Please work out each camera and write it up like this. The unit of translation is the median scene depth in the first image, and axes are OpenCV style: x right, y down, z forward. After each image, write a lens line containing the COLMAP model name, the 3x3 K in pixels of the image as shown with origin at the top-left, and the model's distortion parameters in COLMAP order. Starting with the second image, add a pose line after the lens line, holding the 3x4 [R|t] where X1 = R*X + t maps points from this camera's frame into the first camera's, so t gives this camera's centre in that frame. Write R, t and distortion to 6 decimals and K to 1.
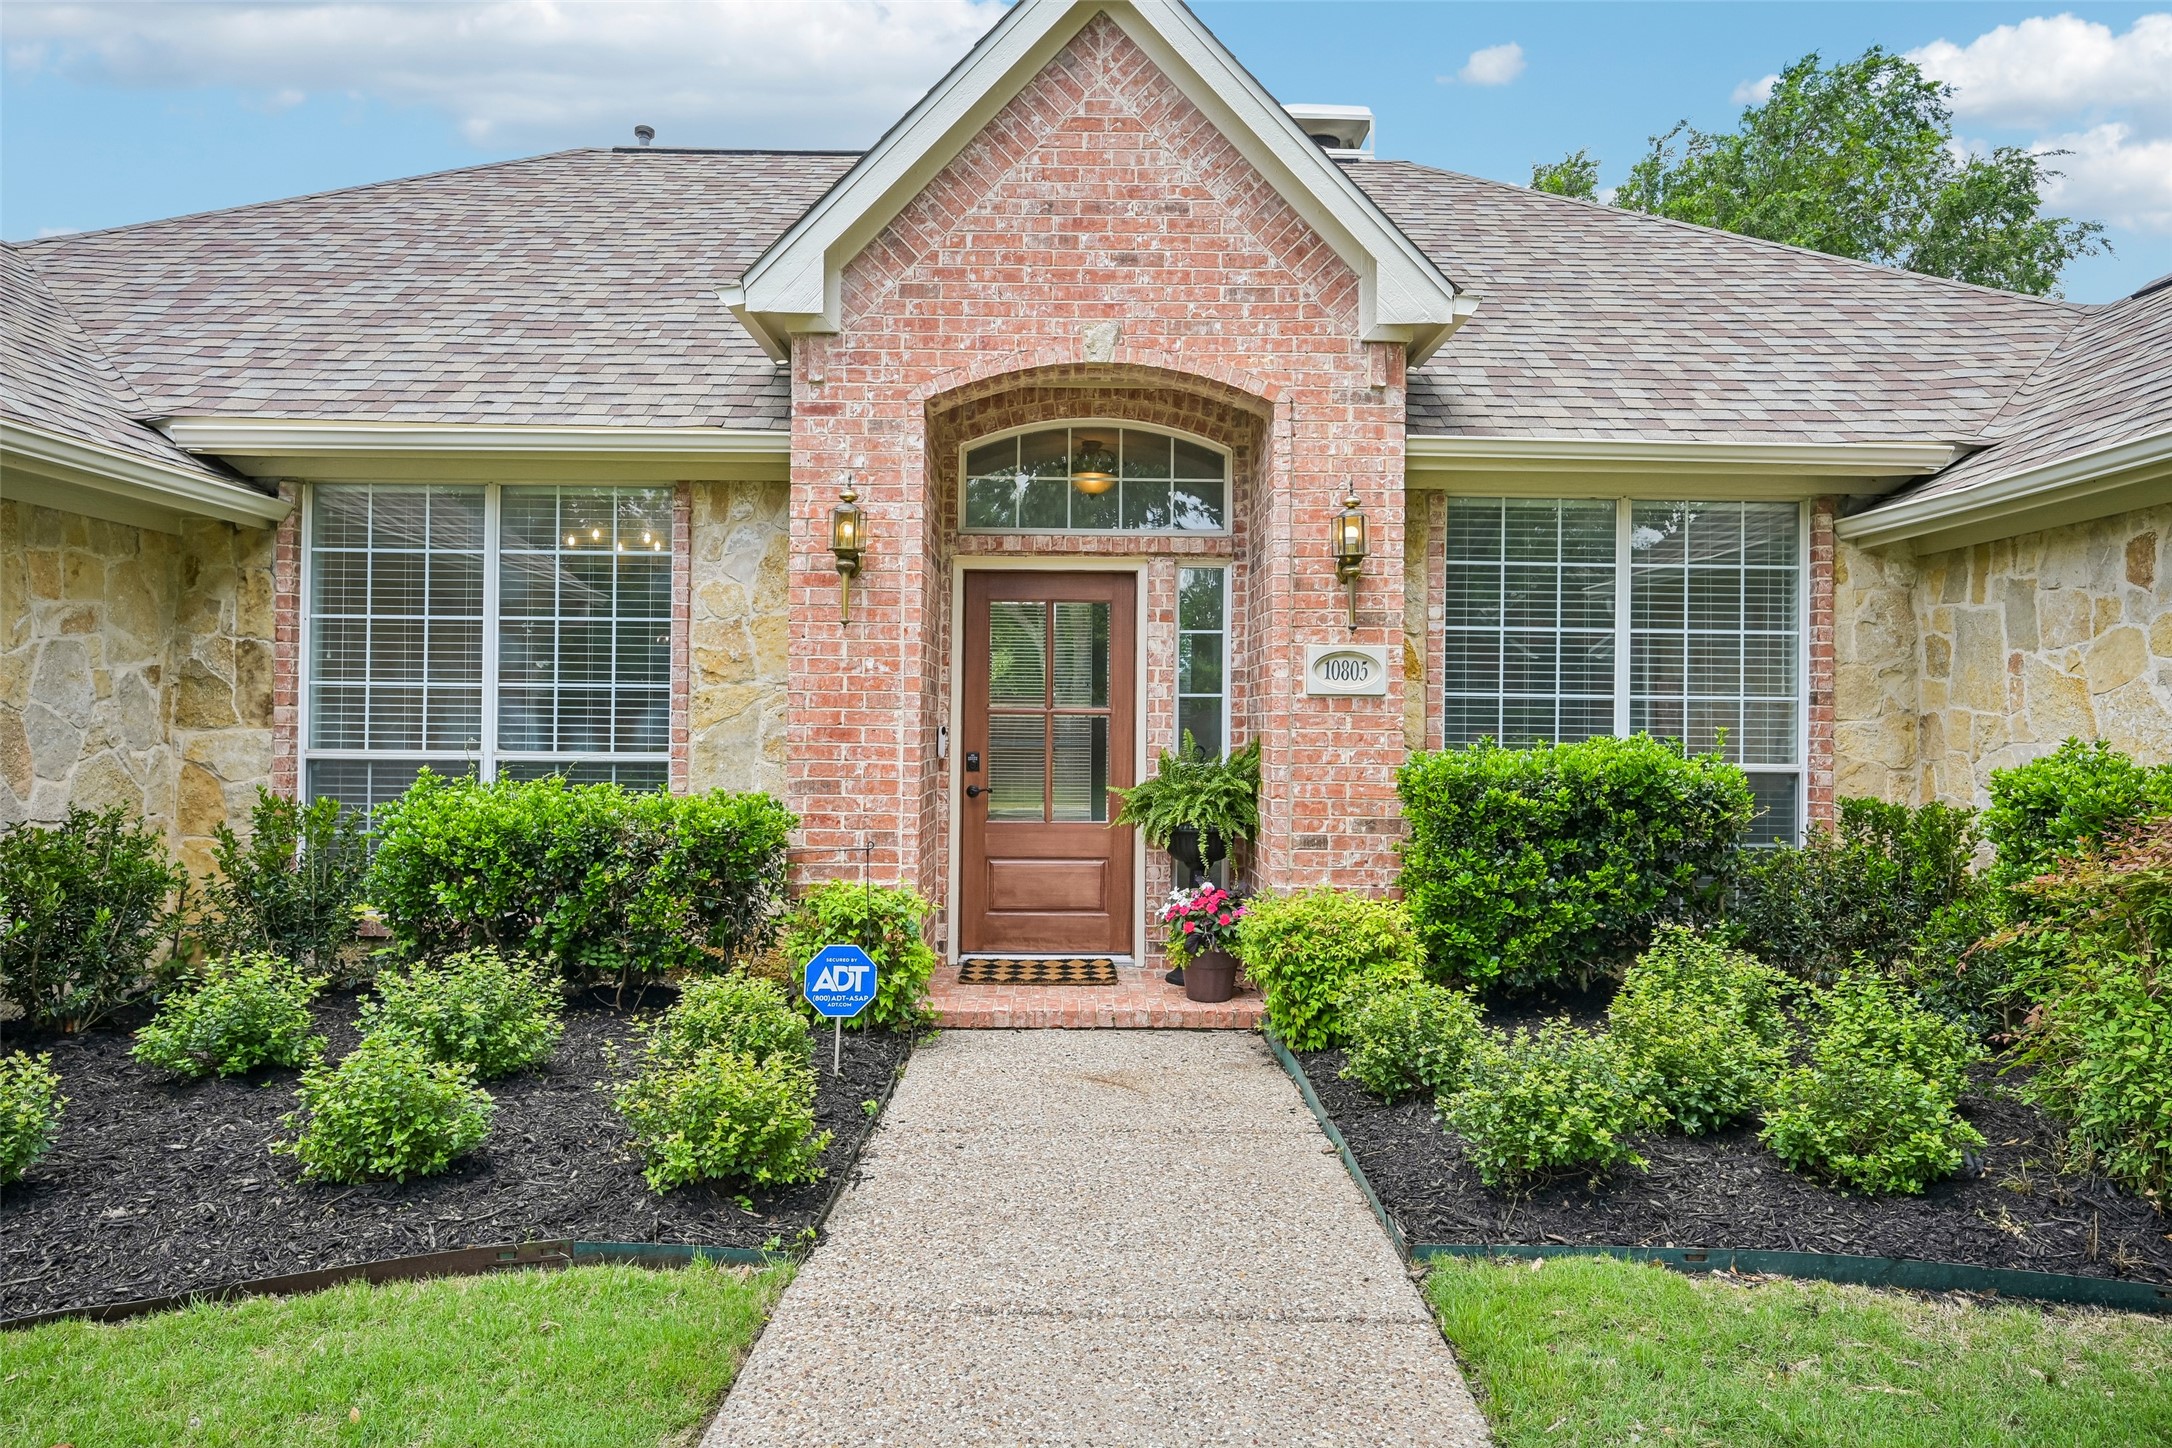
lens RADIAL K [[1390.2, 0, 1097.8], [0, 1390.2, 719.7], [0, 0, 1]] dist [0.003621, 0.000655]
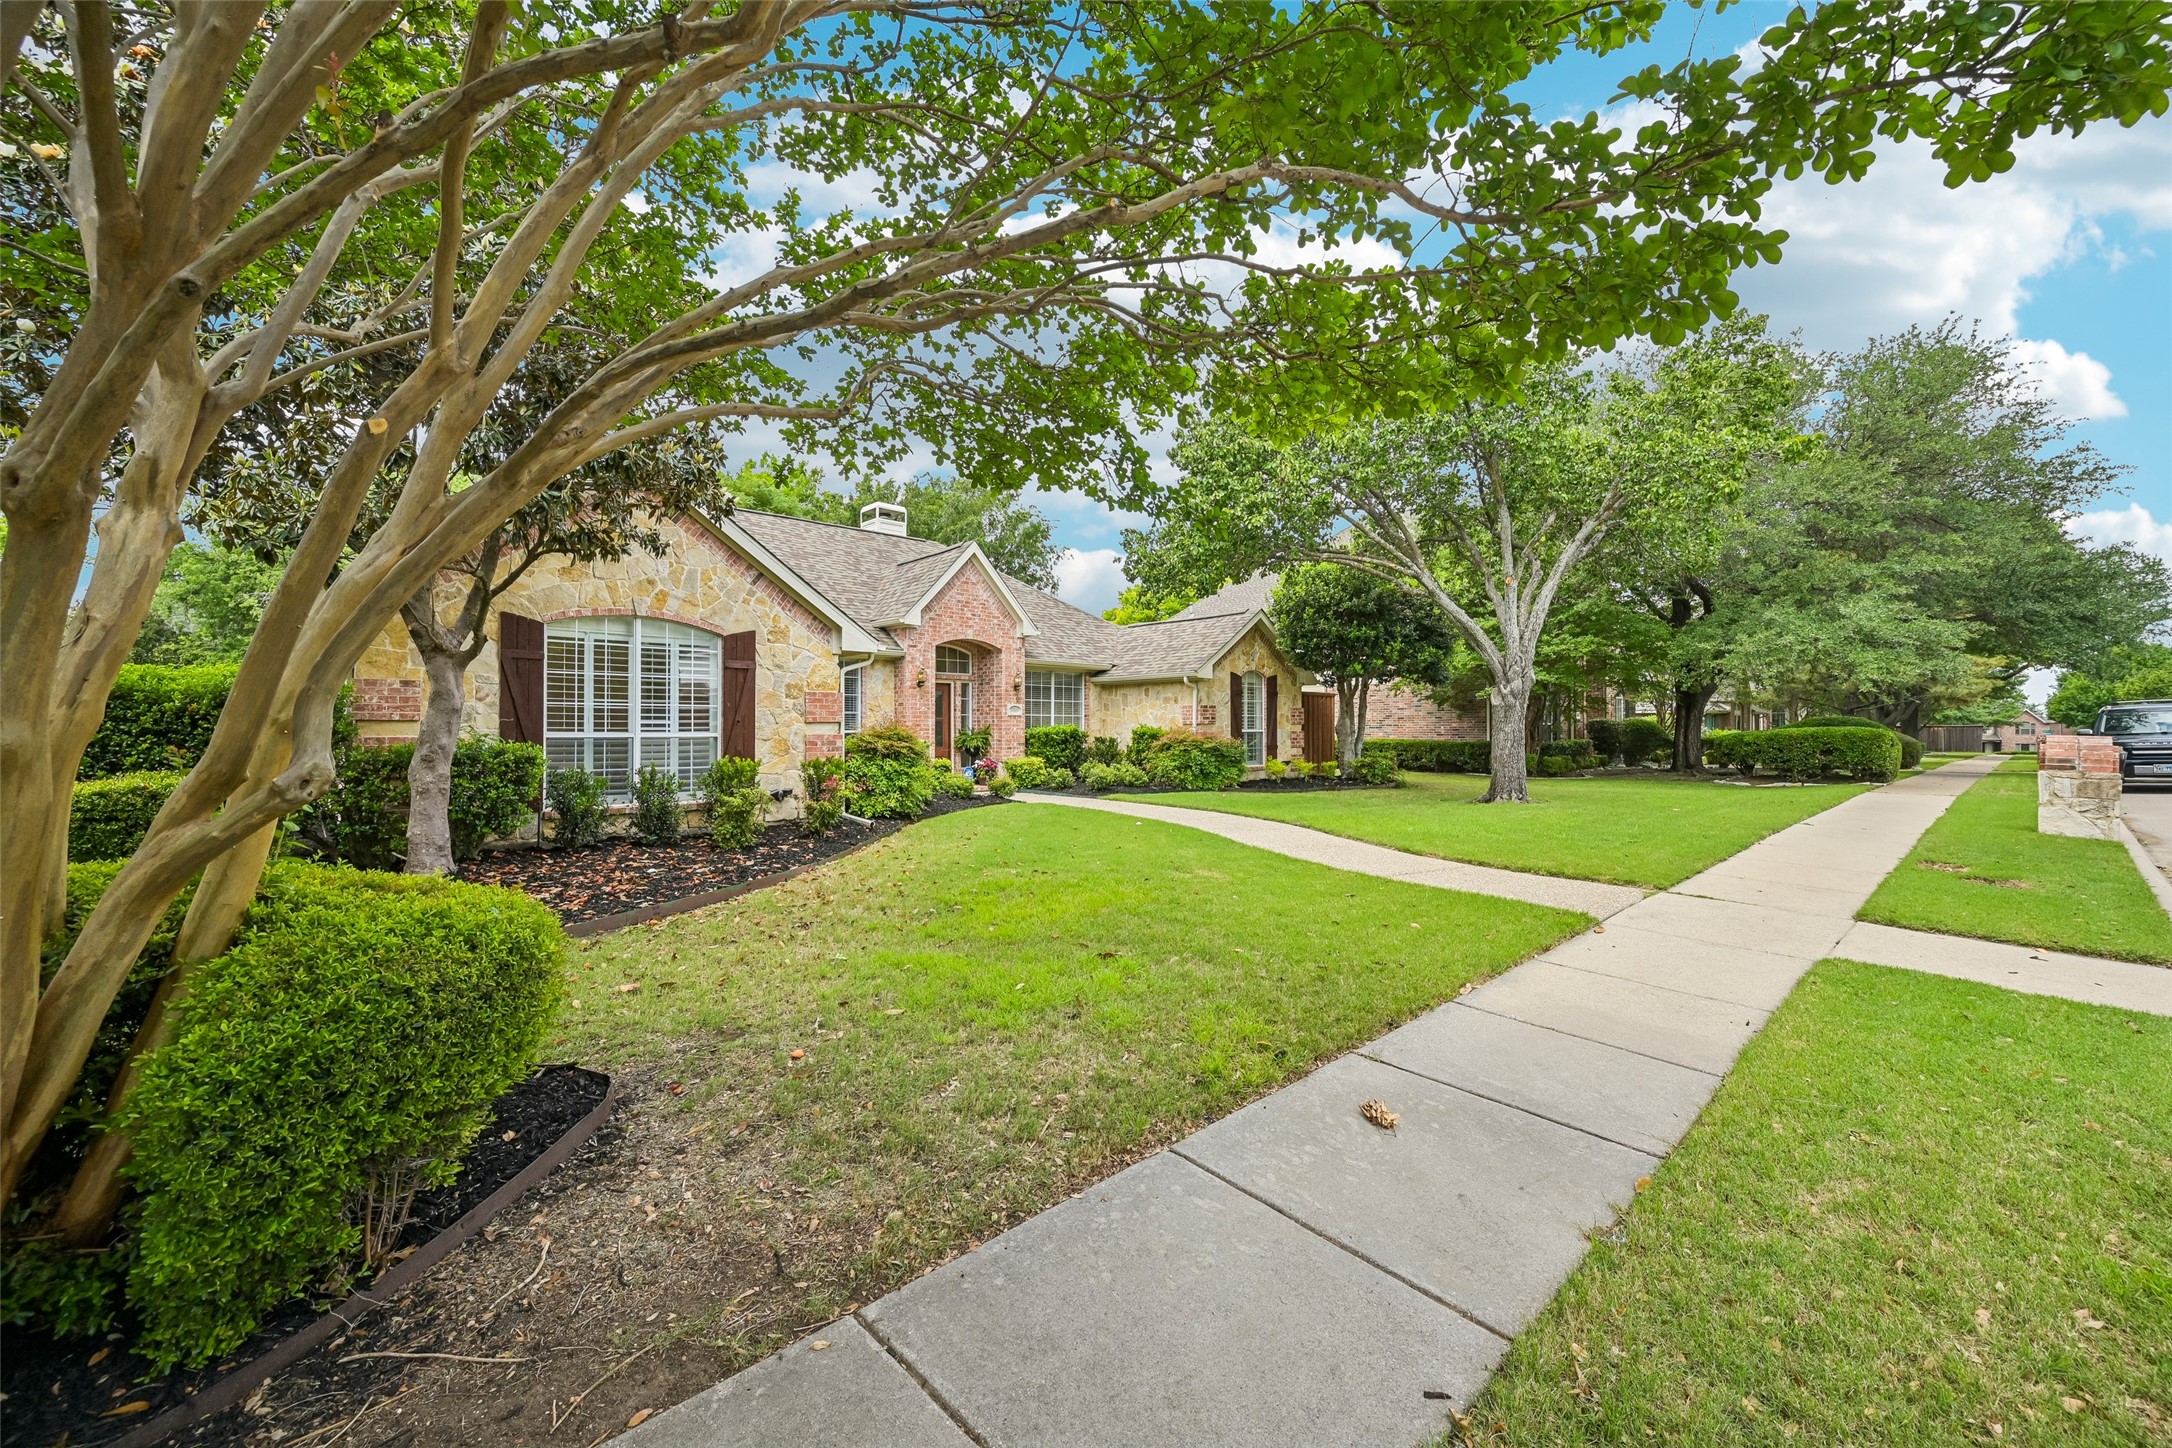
lens RADIAL K [[855.0, 0, 1094.9], [0, 855.0, 719.7], [0, 0, 1]] dist [-0.000830, -0.000005]
pose [[0.743679, -0.003396, 0.668529, -1.459437], [0.003898, 0.999992, 0.000744, -0.004481], [-0.668526, 0.002052, 0.743686, -1.217602]]
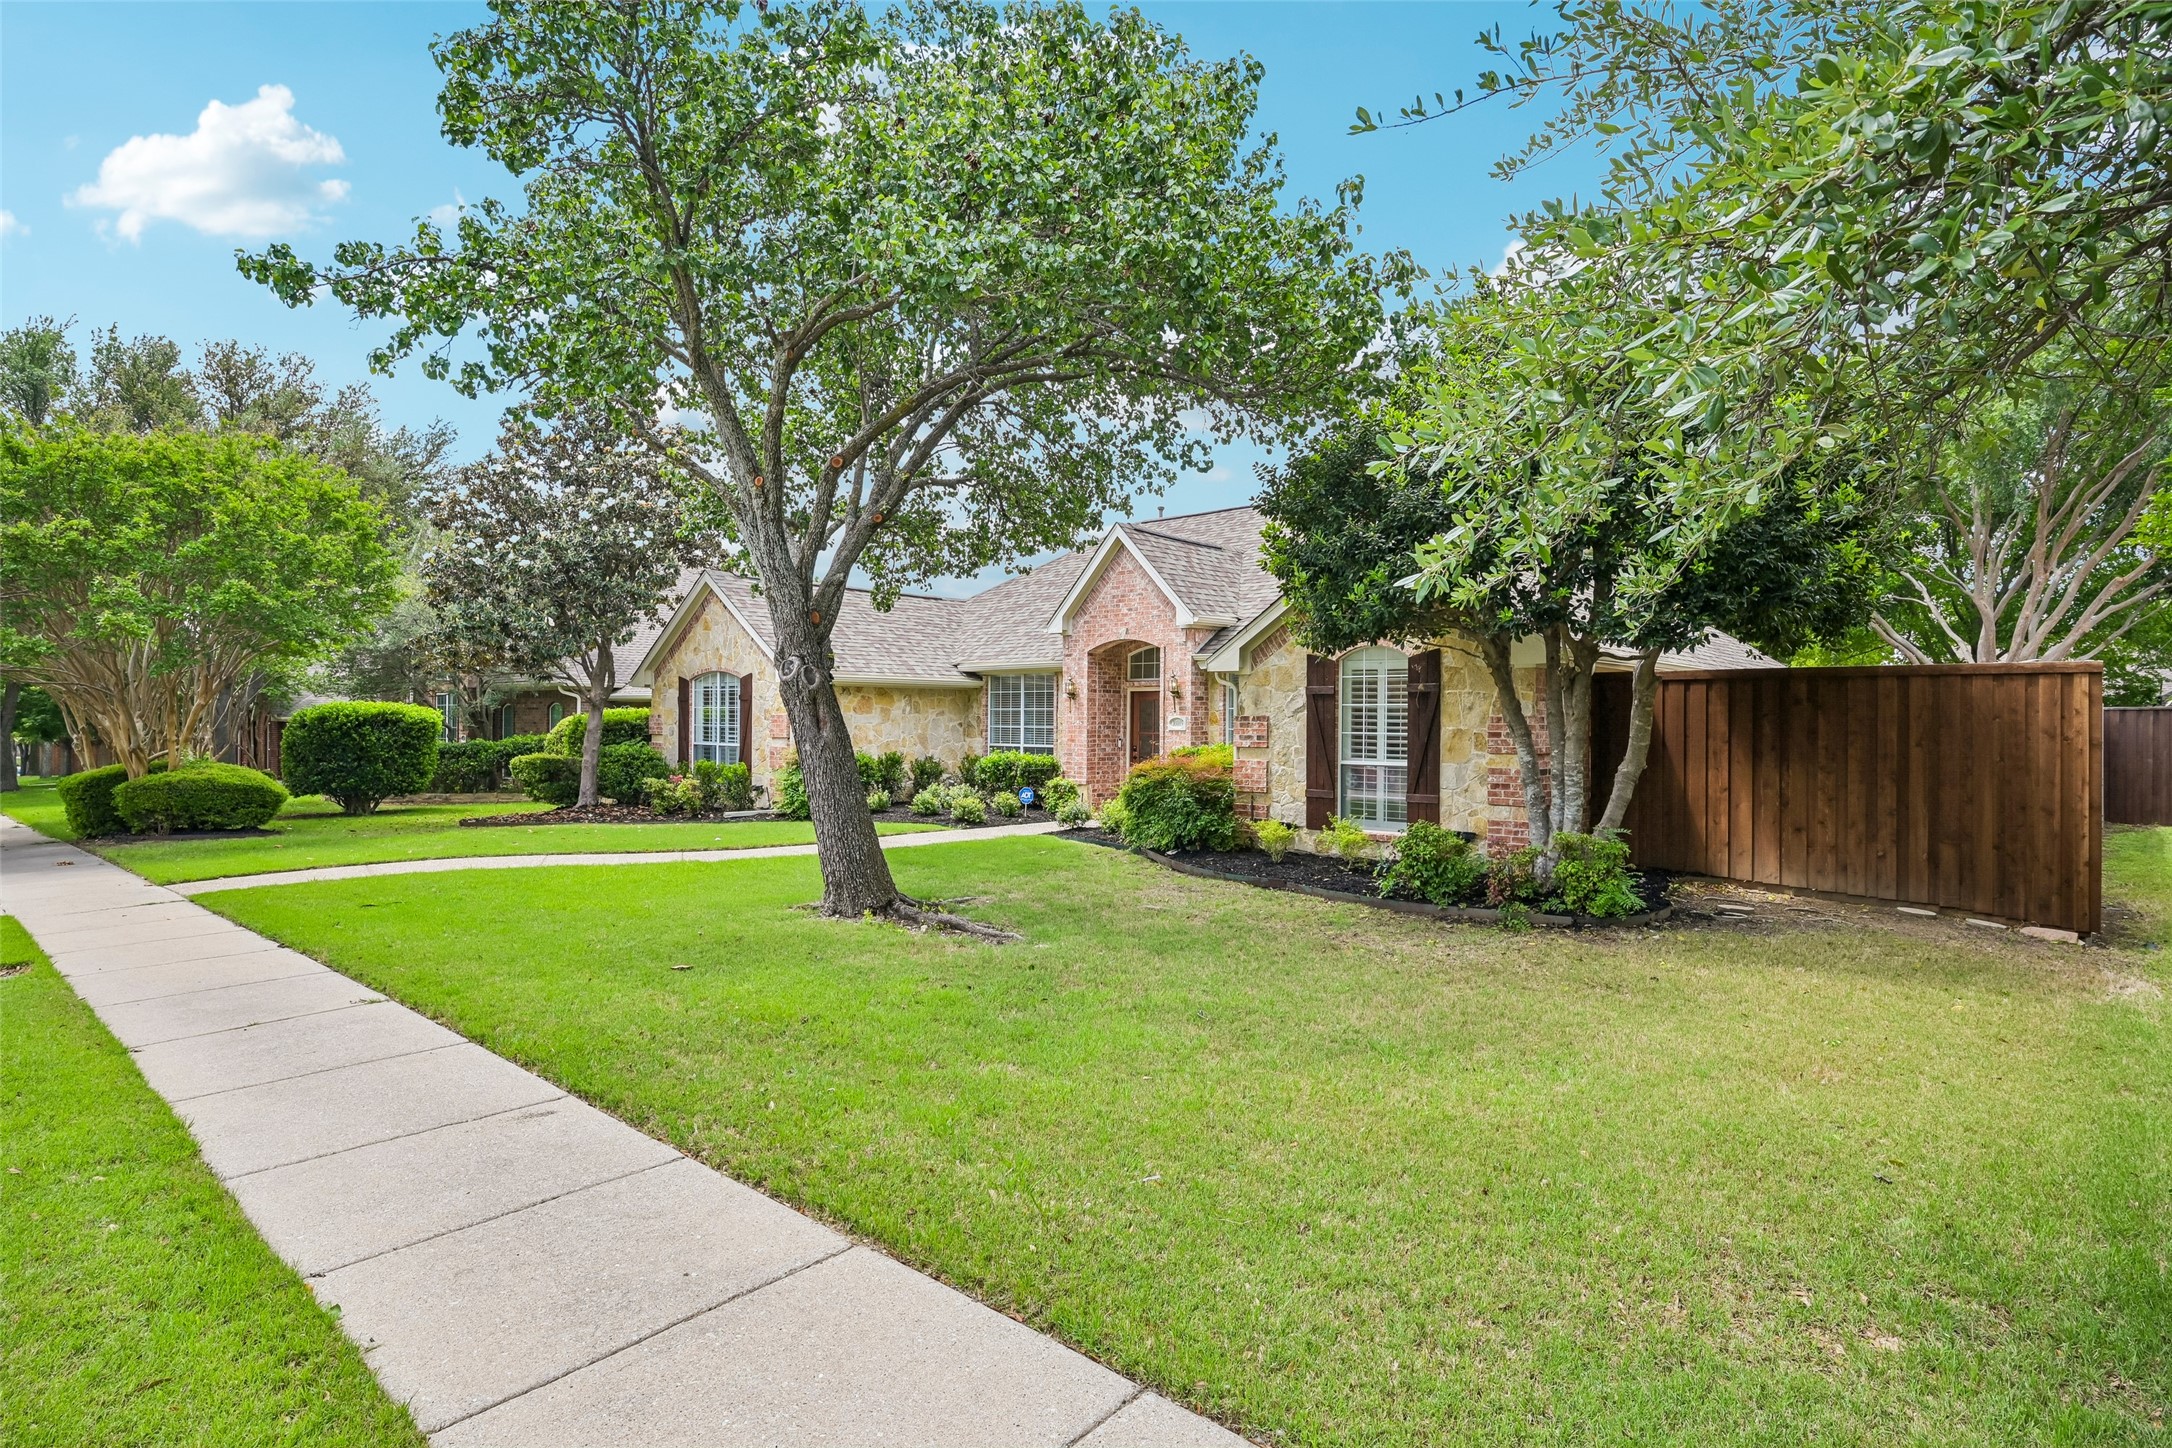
lens RADIAL K [[1138.5, 0, 1086.0], [0, 1138.5, 724.0], [0, 0, 1]] dist [-0.000173, -0.000007]
pose [[0.722236, -0.002915, -0.691640, 1.951020], [0.002688, 0.999995, -0.001408, -0.029967], [0.691641, -0.000842, 0.722241, -1.194976]]
